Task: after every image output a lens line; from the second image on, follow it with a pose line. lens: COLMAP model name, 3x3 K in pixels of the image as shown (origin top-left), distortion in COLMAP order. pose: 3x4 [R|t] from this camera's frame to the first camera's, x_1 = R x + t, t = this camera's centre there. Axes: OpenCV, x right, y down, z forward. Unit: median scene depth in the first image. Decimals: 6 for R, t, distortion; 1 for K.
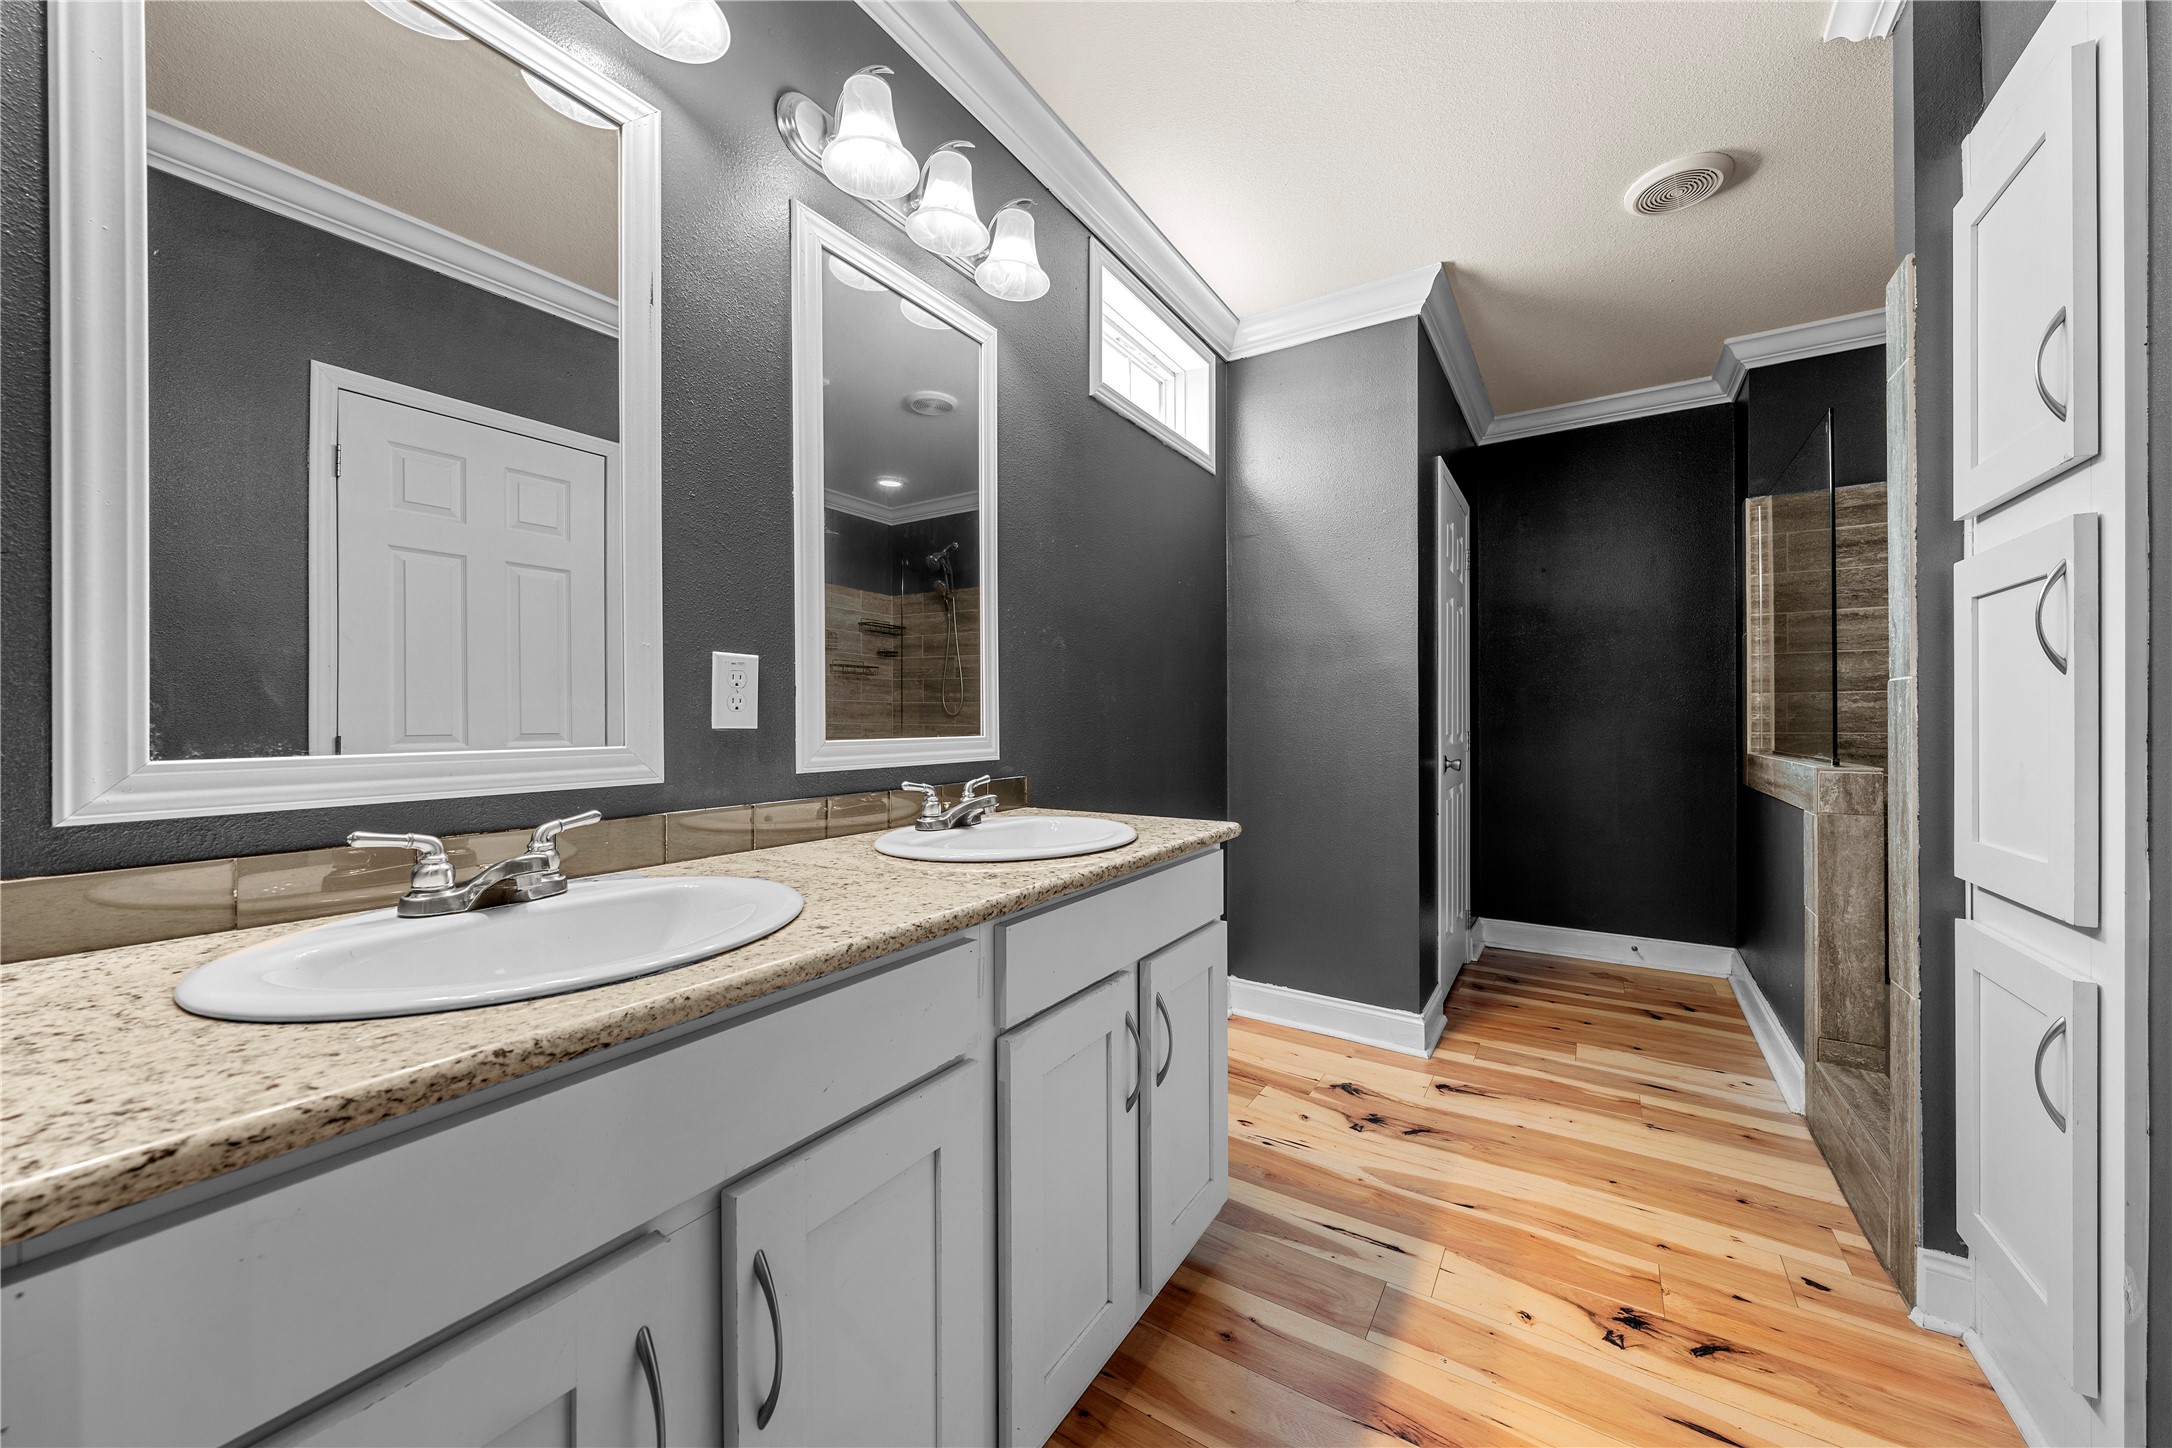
lens RADIAL K [[789.2, 0, 1093.4], [0, 789.2, 722.6], [0, 0, 1]] dist [-0.003473, 0.000238]
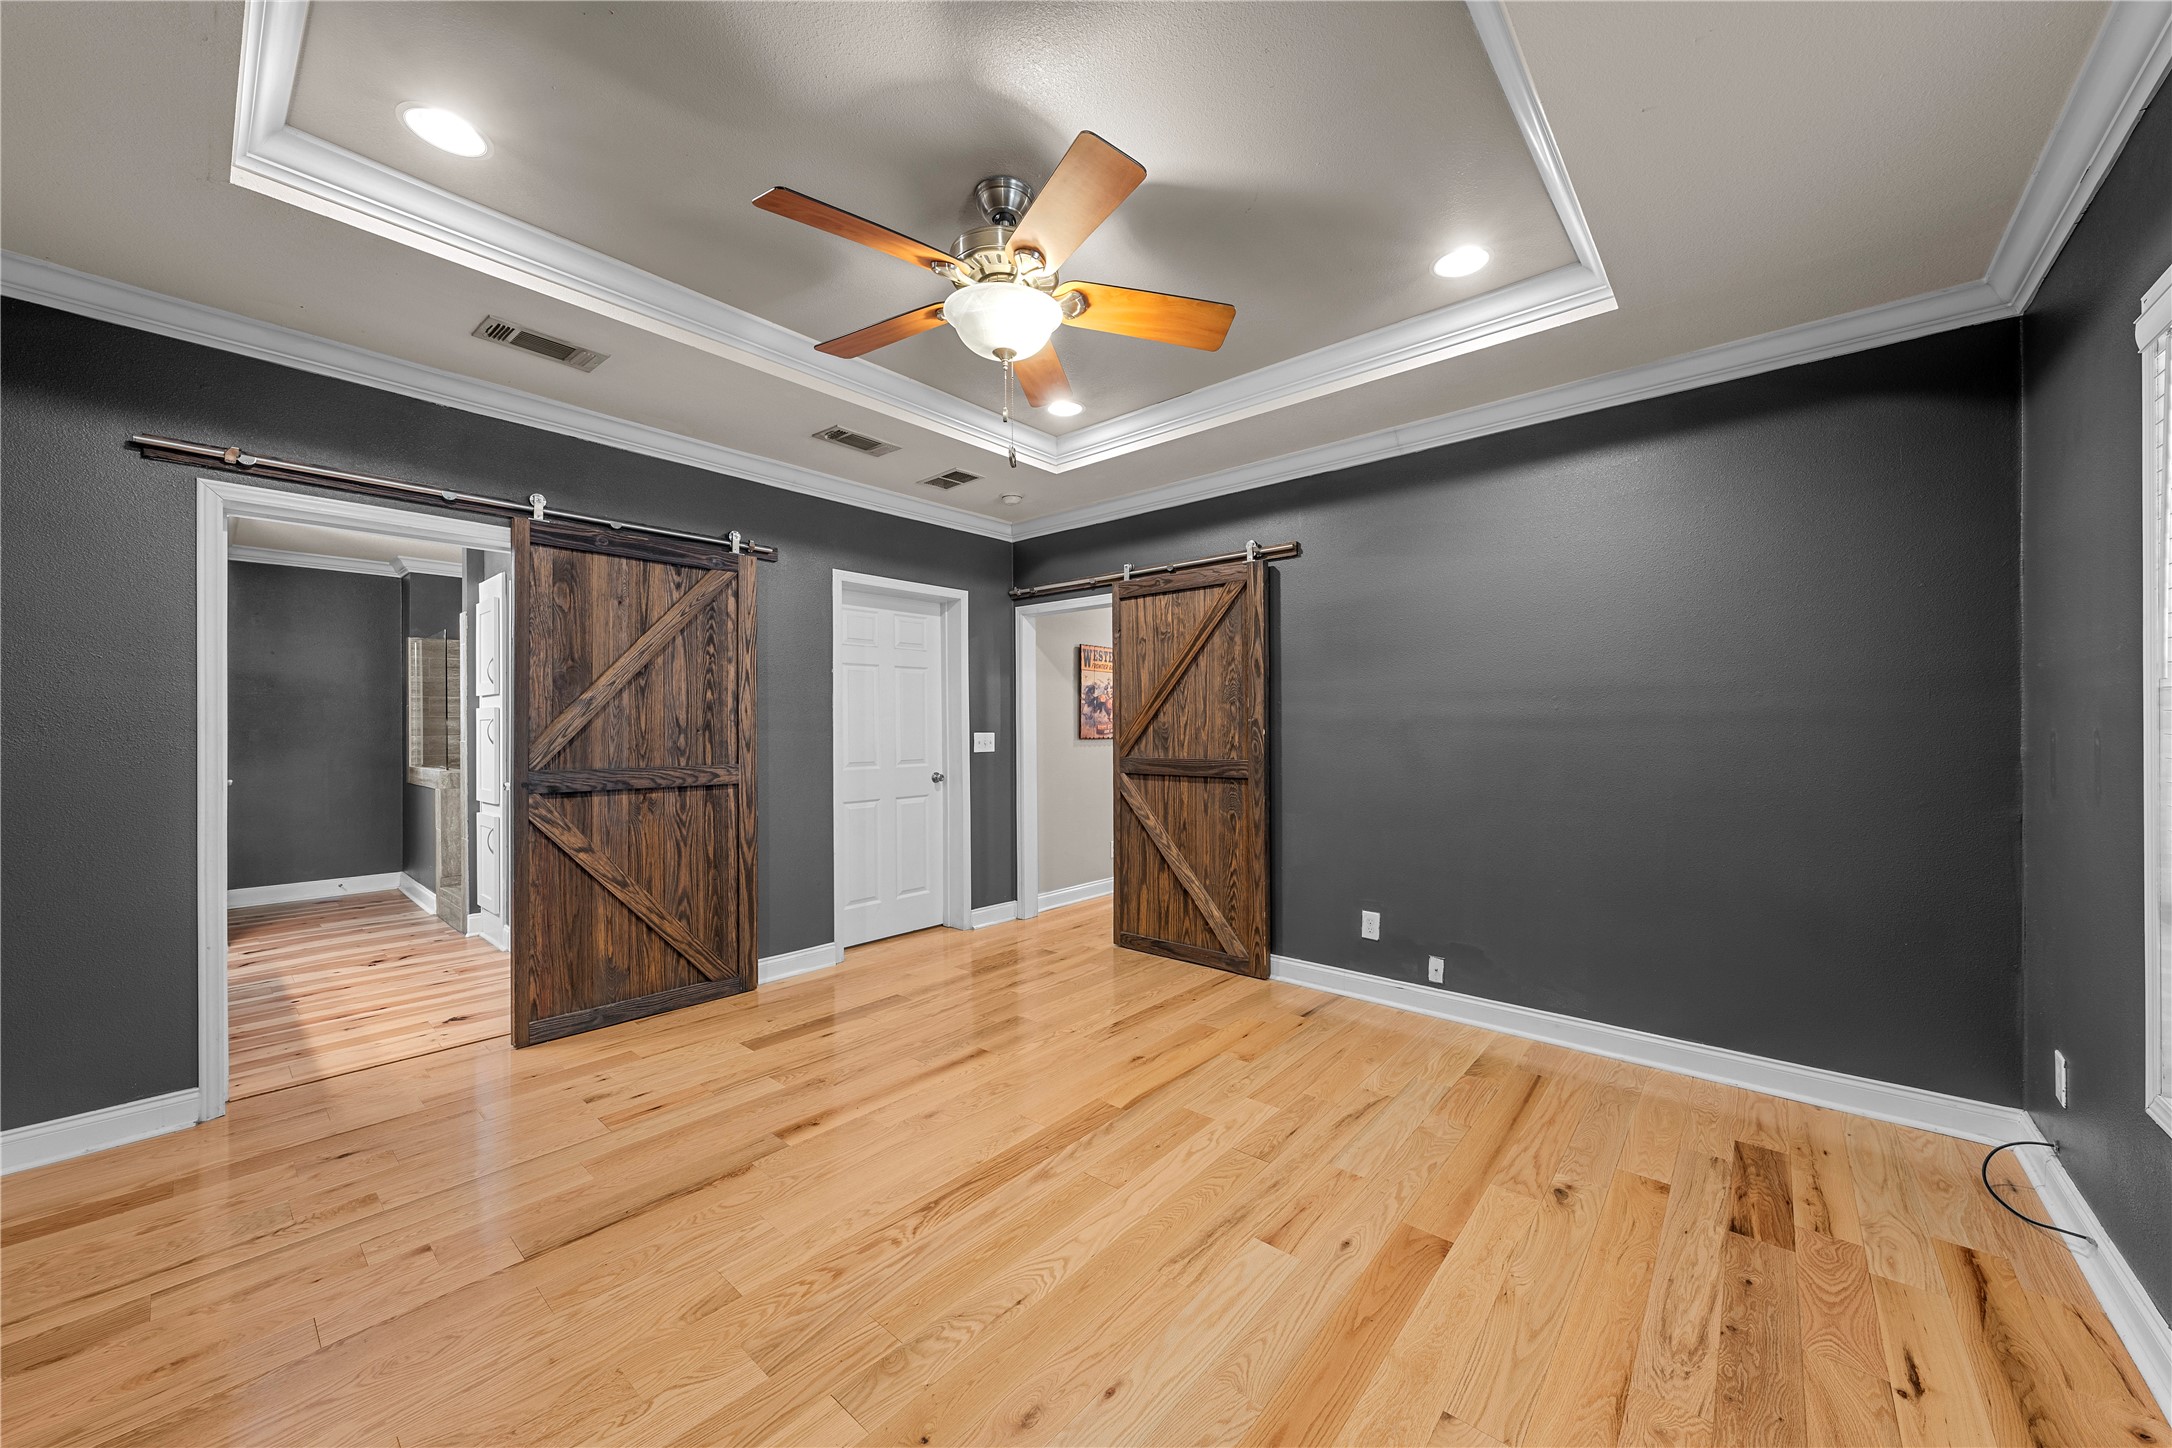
lens RADIAL K [[789.2, 0, 1086.3], [0, 789.2, 725.4], [0, 0, 1]] dist [-0.003473, 0.000238]
pose [[0.151978, 0.004444, 0.988374, -0.880378], [0.003990, 0.999979, -0.005110, -0.047723], [-0.988376, 0.004720, 0.151957, -0.998517]]
